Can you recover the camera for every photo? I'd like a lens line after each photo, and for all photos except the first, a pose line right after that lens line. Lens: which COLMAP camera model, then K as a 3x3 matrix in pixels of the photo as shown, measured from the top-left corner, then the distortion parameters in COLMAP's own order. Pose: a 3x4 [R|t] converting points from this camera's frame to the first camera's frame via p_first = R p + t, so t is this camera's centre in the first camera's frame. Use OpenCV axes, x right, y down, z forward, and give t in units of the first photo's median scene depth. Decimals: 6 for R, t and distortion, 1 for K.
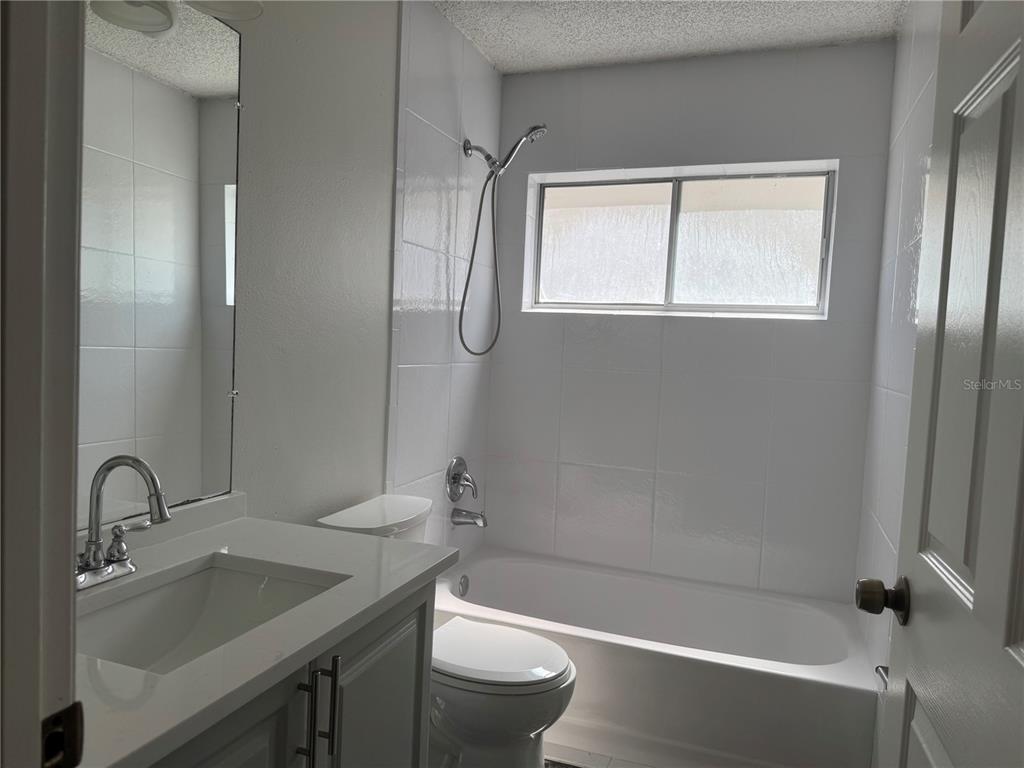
lens RADIAL K [[727.0, 0, 511.5], [0, 727.0, 393.9], [0, 0, 1]] dist [0.126200, -0.235908]
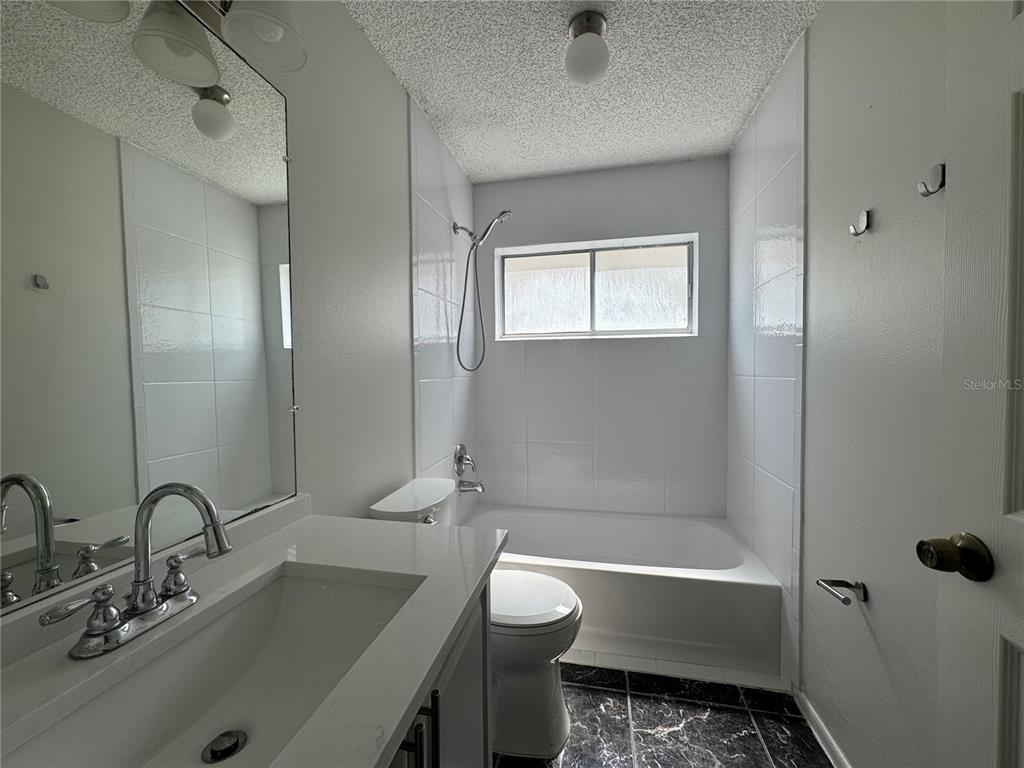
lens RADIAL K [[412.3, 0, 512.0], [0, 412.3, 384.0], [0, 0, 1]] dist [-0.006340, 0.000023]
pose [[0.988990, -0.059930, 0.135306, -0.078057], [0.064606, 0.997447, -0.030432, 0.001510], [-0.133137, 0.038838, 0.990336, 0.198150]]
